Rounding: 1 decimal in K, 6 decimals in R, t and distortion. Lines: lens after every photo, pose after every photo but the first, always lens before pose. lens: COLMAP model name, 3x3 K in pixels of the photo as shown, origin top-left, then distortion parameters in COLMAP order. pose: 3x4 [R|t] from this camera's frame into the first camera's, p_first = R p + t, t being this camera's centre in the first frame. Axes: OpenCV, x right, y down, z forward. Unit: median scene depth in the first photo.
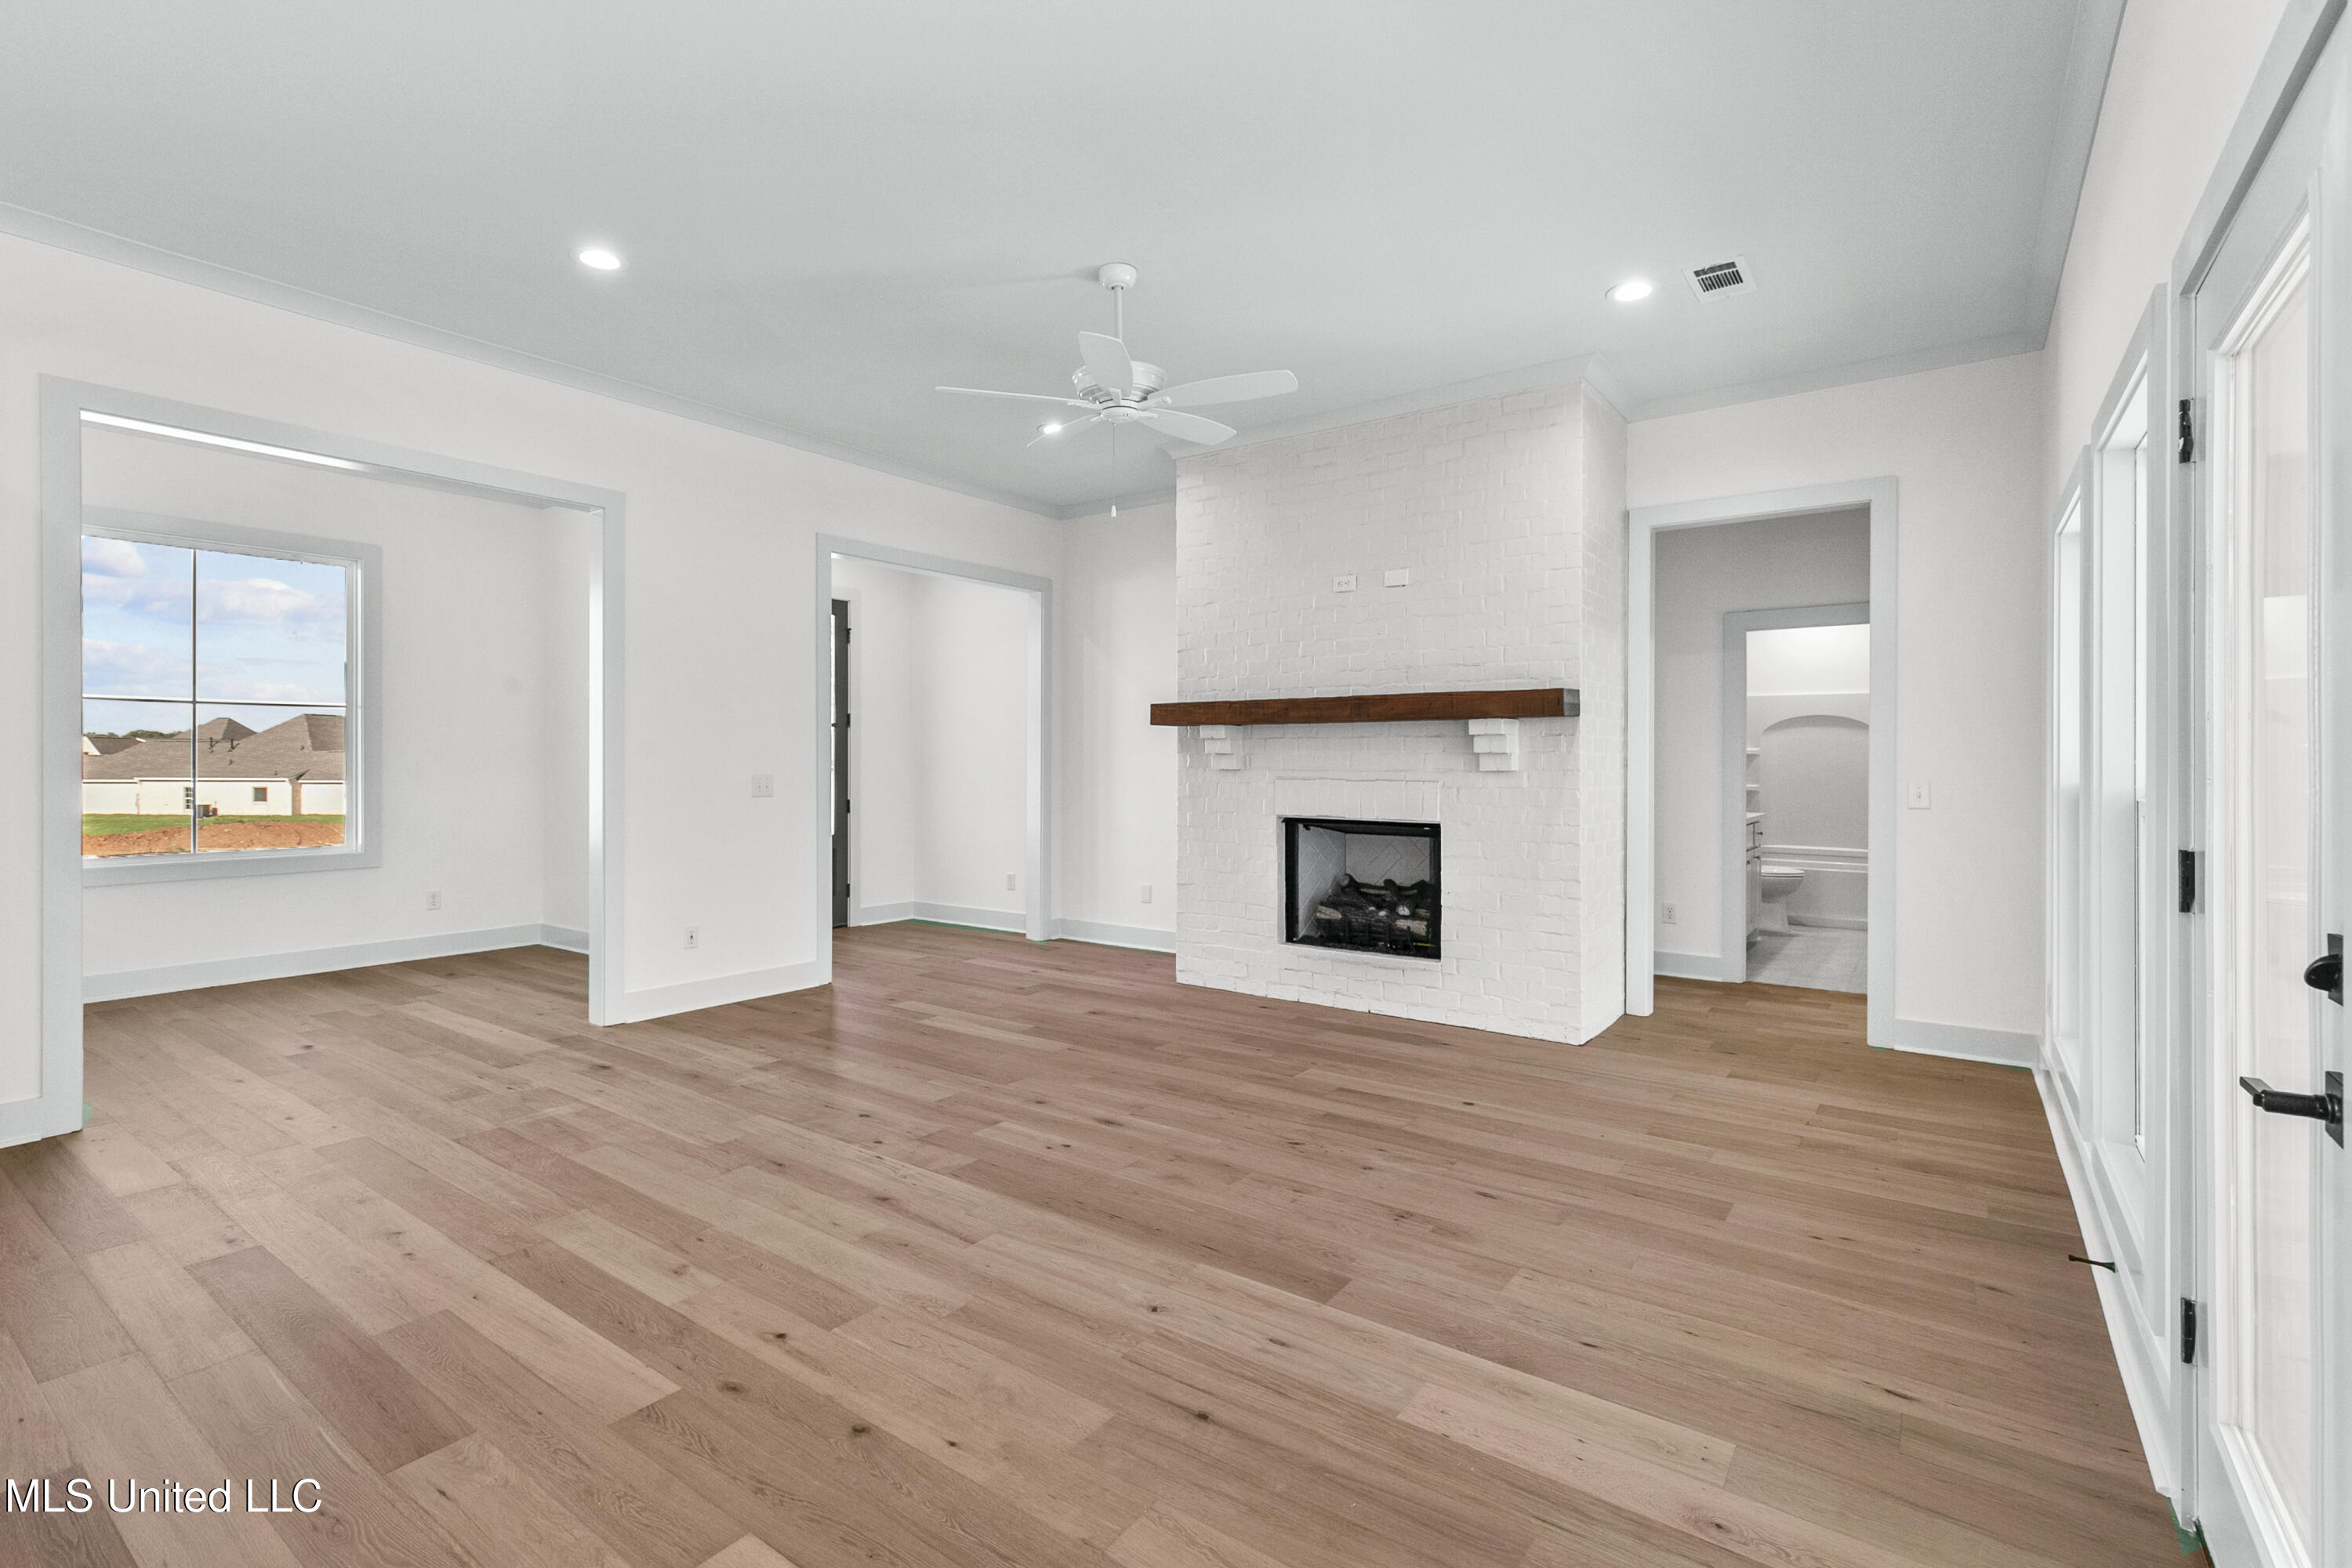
lens RADIAL K [[1070.5, 0, 1168.9], [0, 1070.5, 775.1], [0, 0, 1]] dist [0.006941, -0.000871]
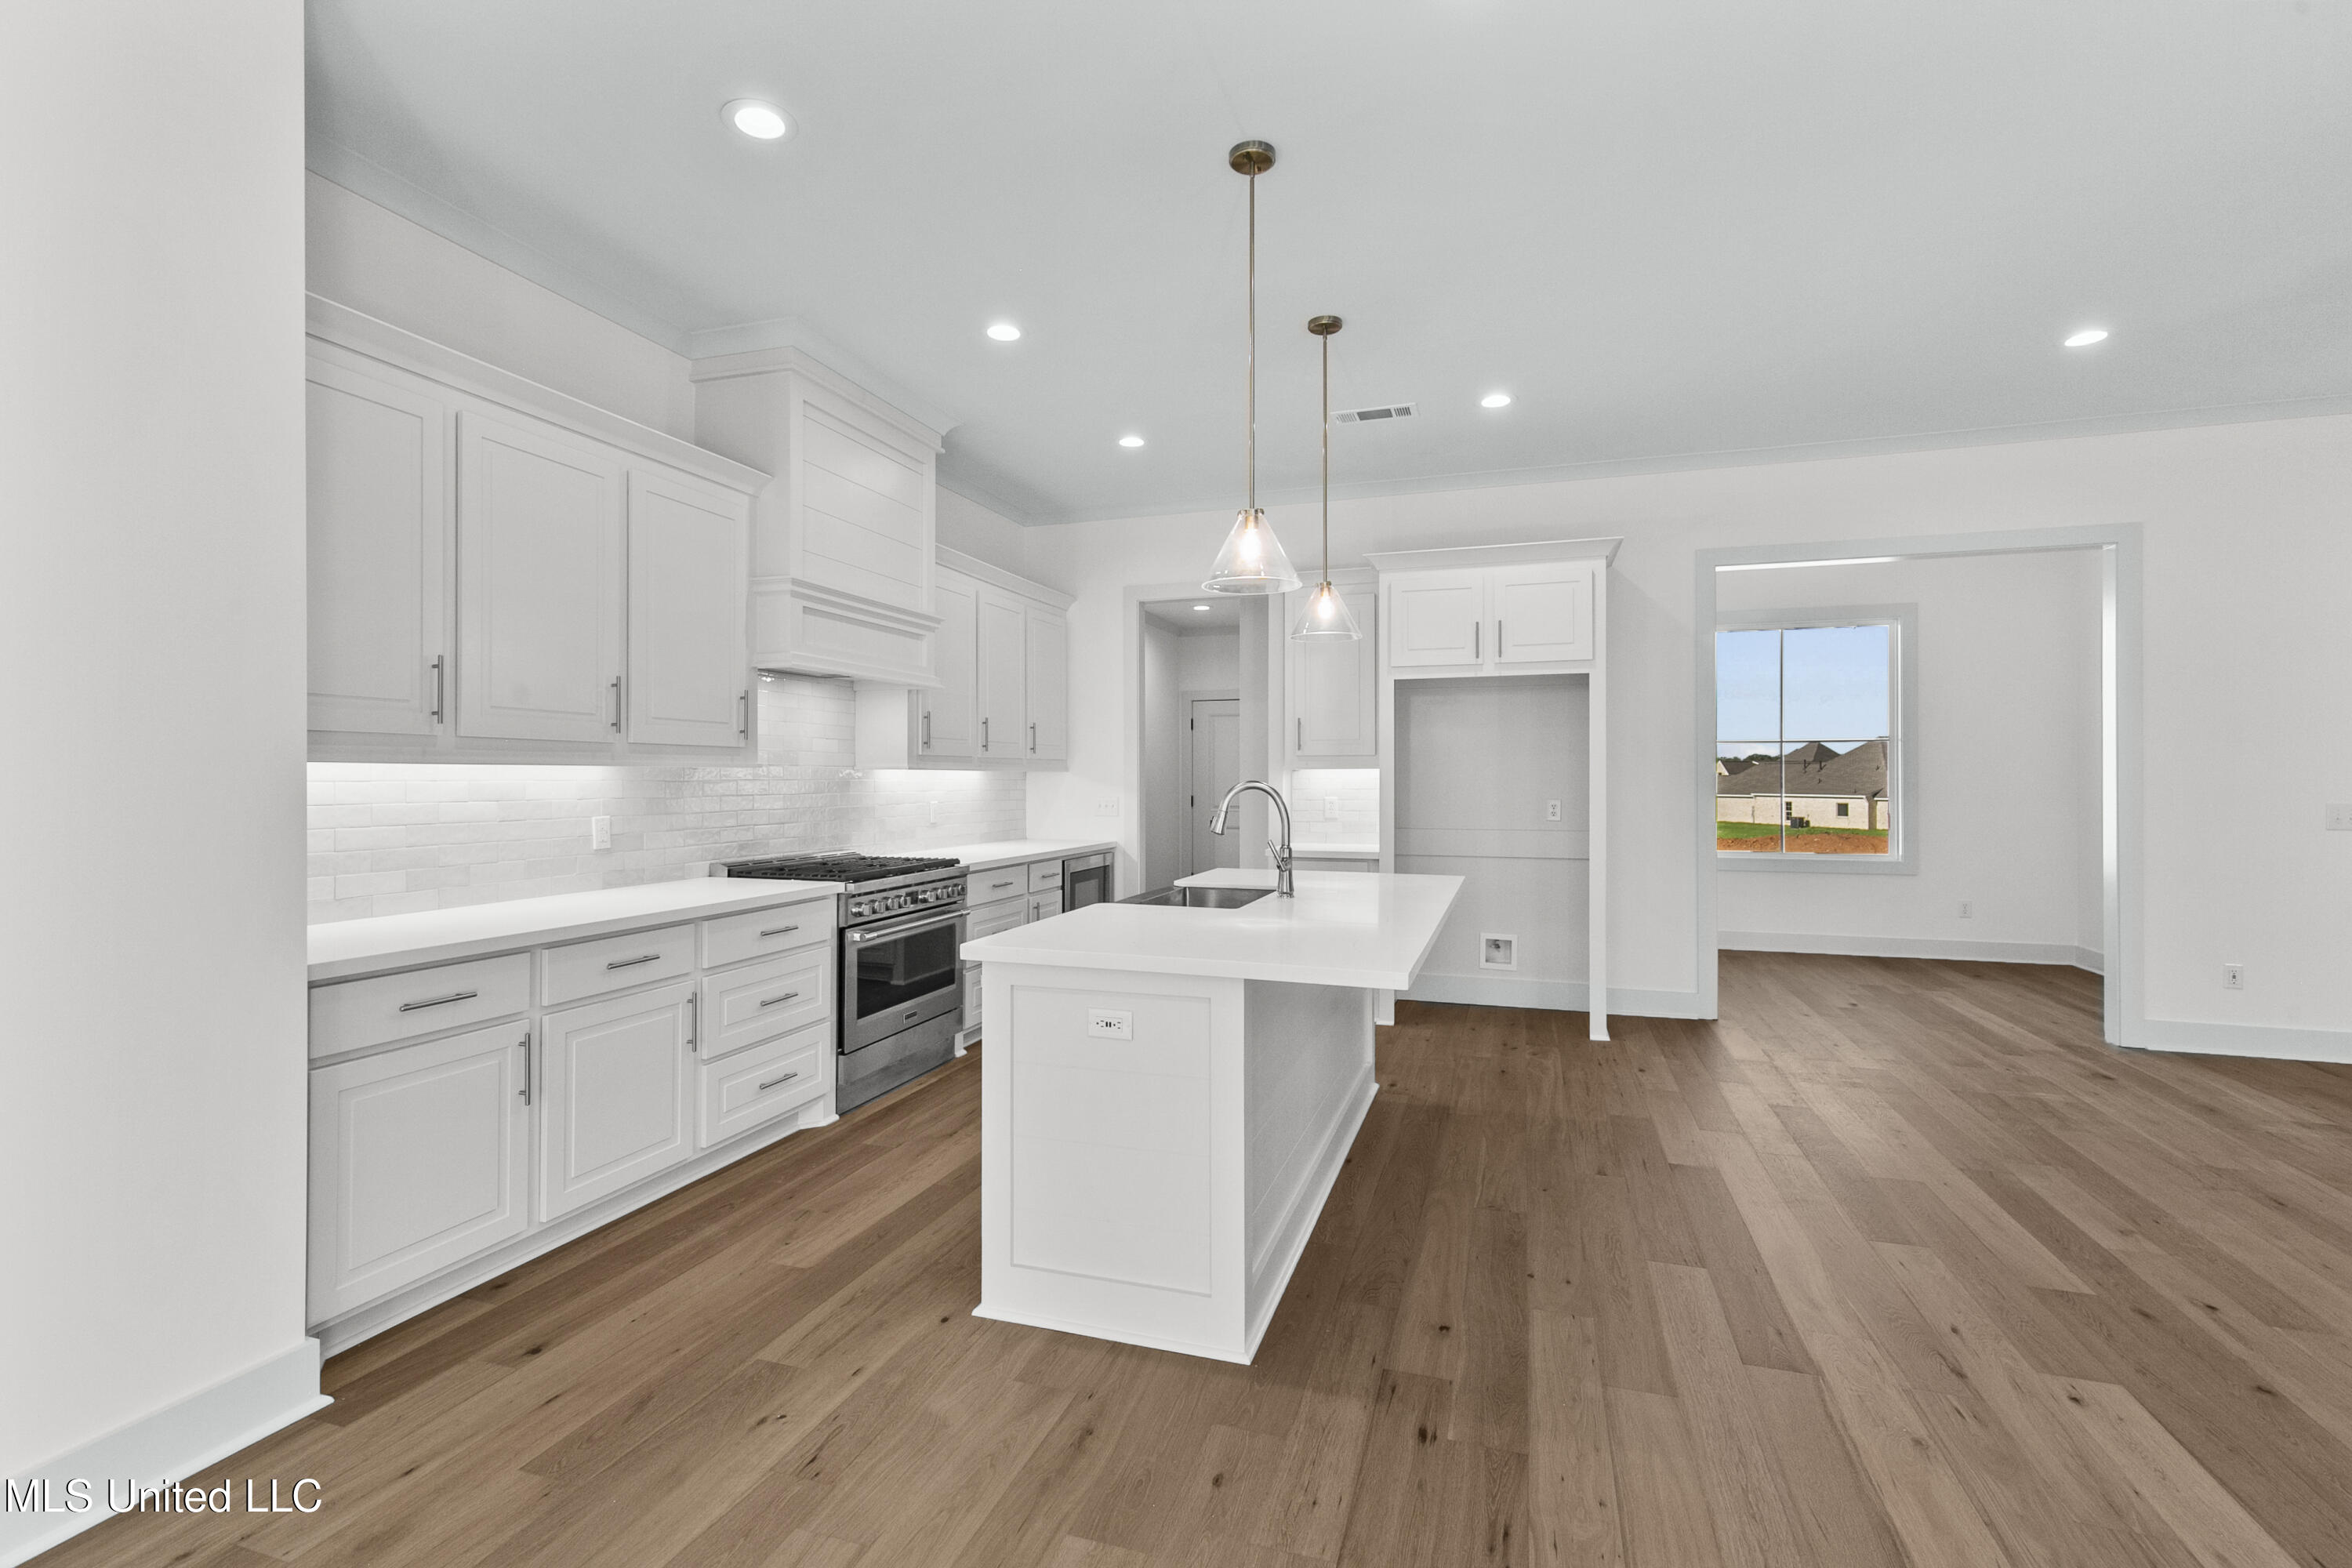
lens RADIAL K [[1070.5, 0, 1167.2], [0, 1070.5, 766.5], [0, 0, 1]] dist [0.006941, -0.000871]
pose [[0.302207, -0.012221, -0.953164, 0.198841], [-0.012106, 0.999788, -0.016657, -0.005099], [0.953165, 0.016573, 0.301995, -0.198455]]
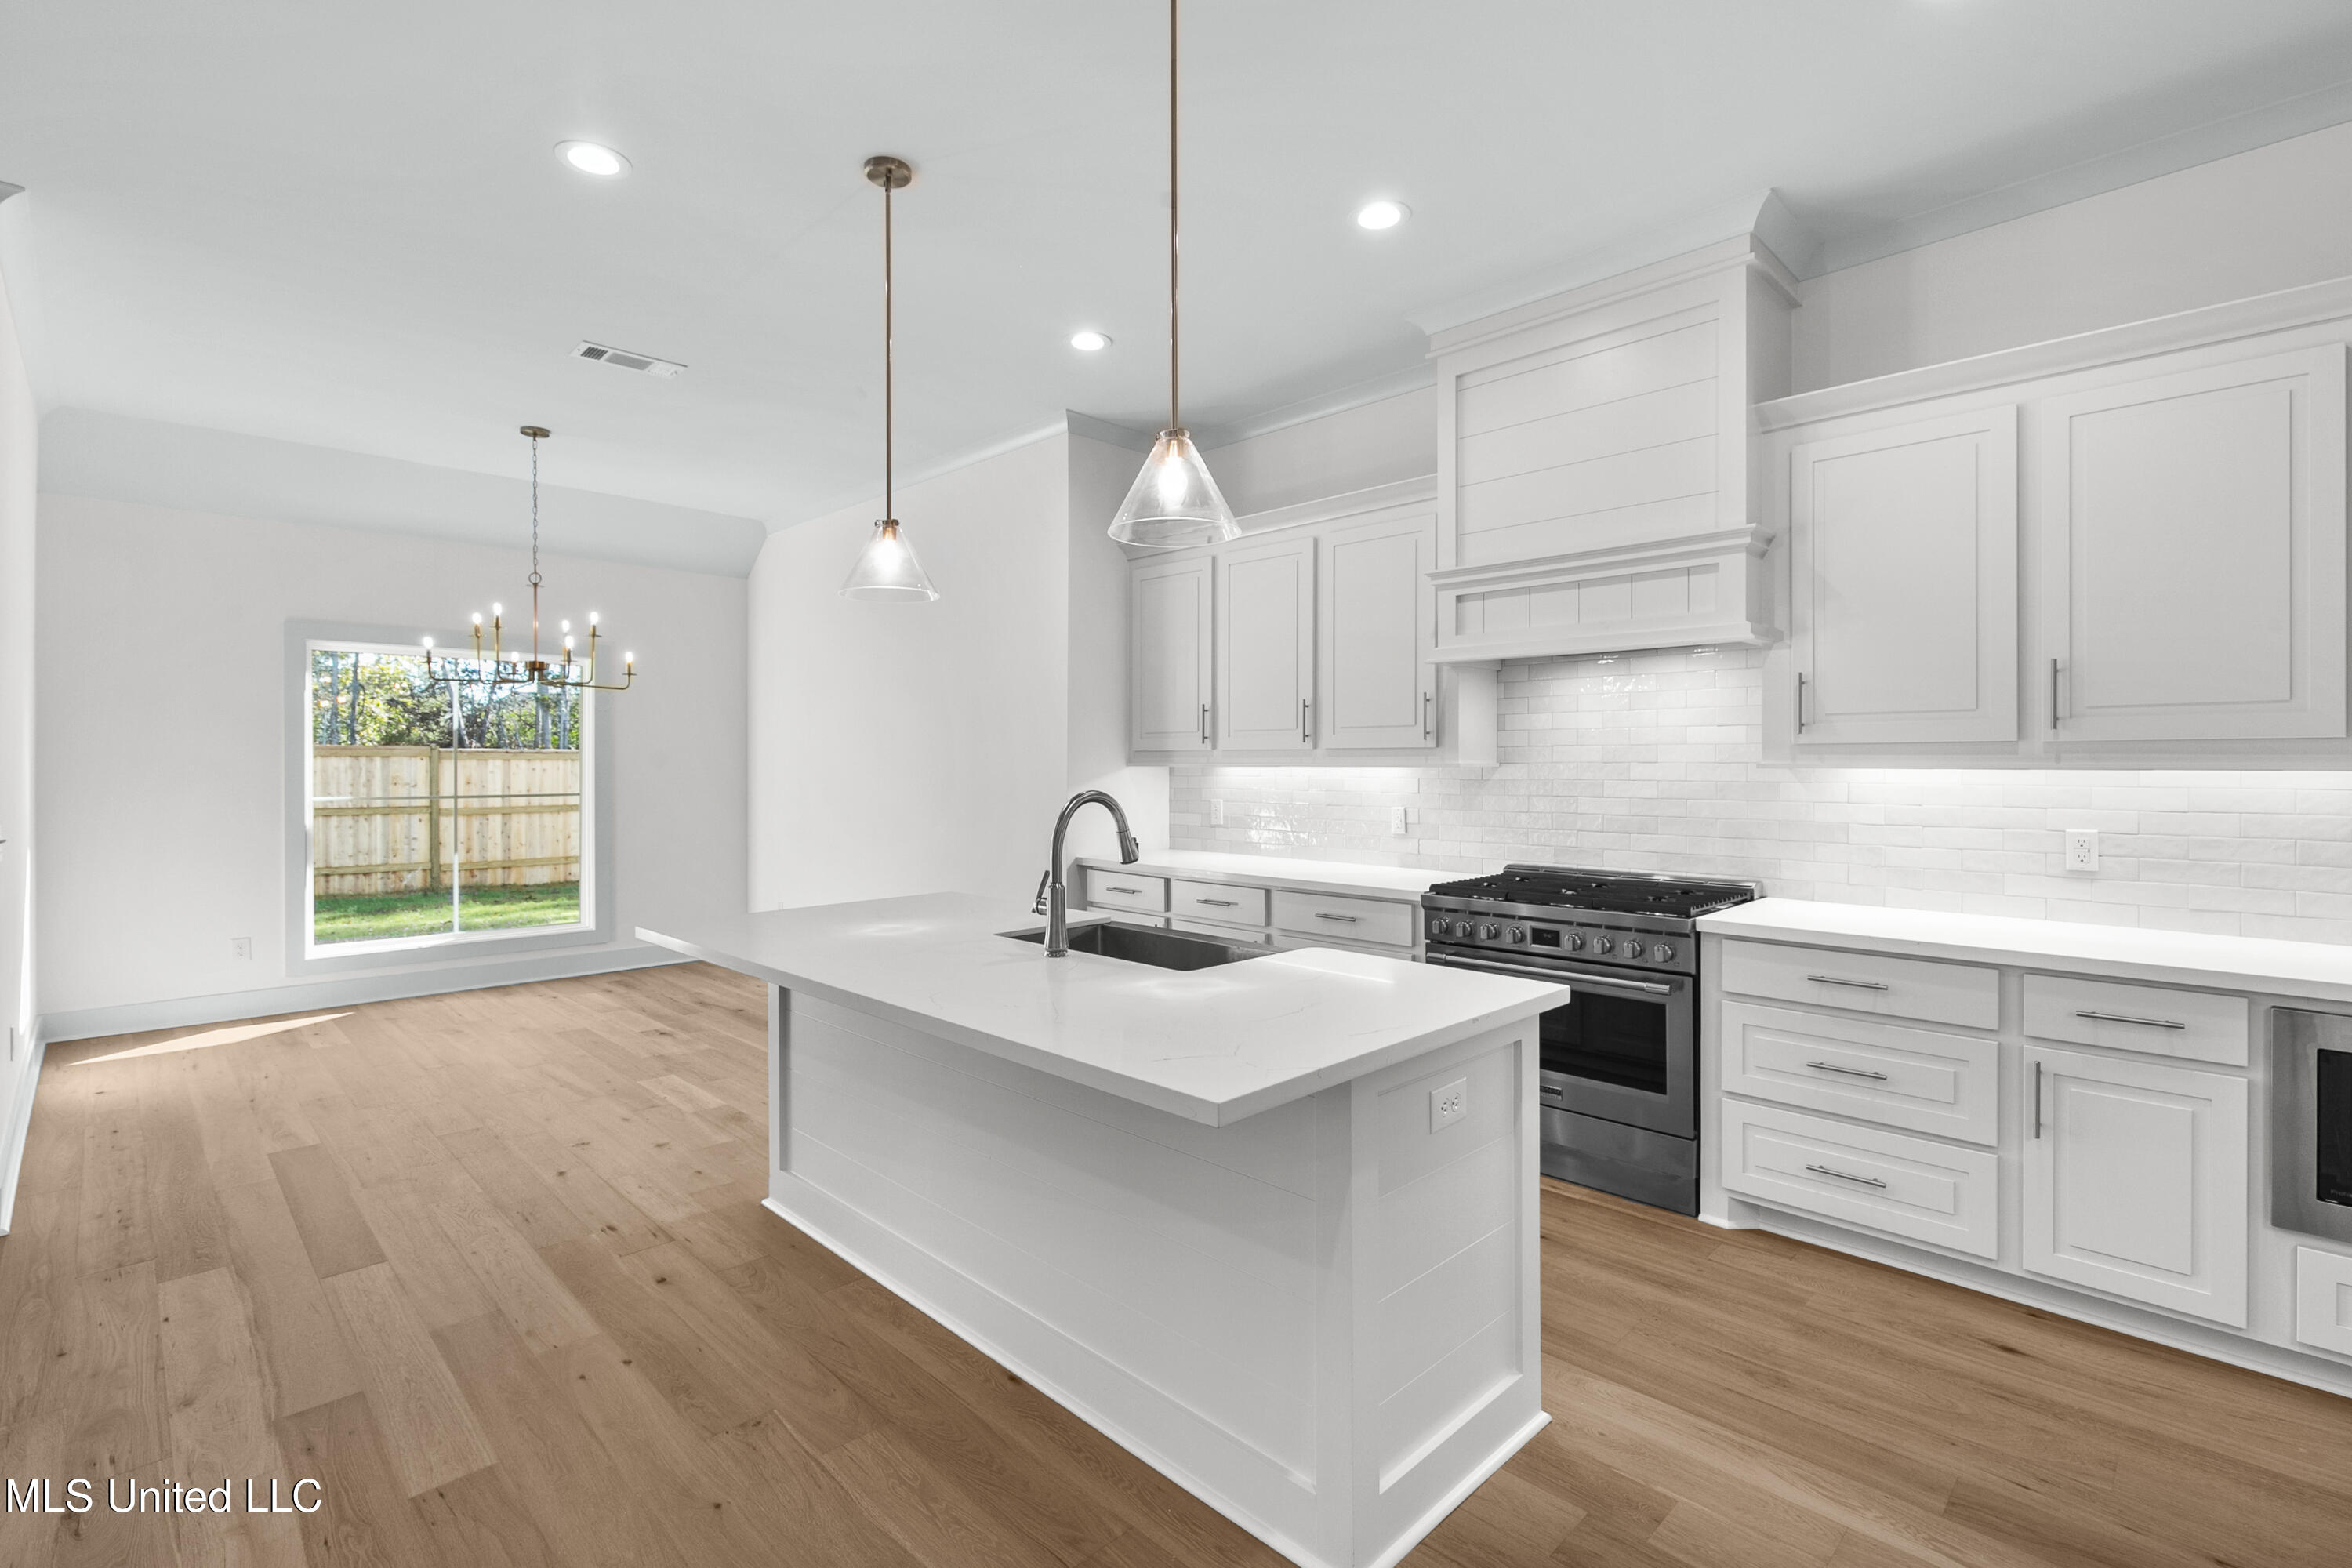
lens RADIAL K [[1070.5, 0, 1166.0], [0, 1070.5, 759.2], [0, 0, 1]] dist [0.006941, -0.000871]
pose [[-0.986263, -0.001174, 0.165178, -0.671026], [0.000497, 0.999949, 0.010070, -0.030504], [-0.165181, 0.010014, -0.986212, 0.661666]]
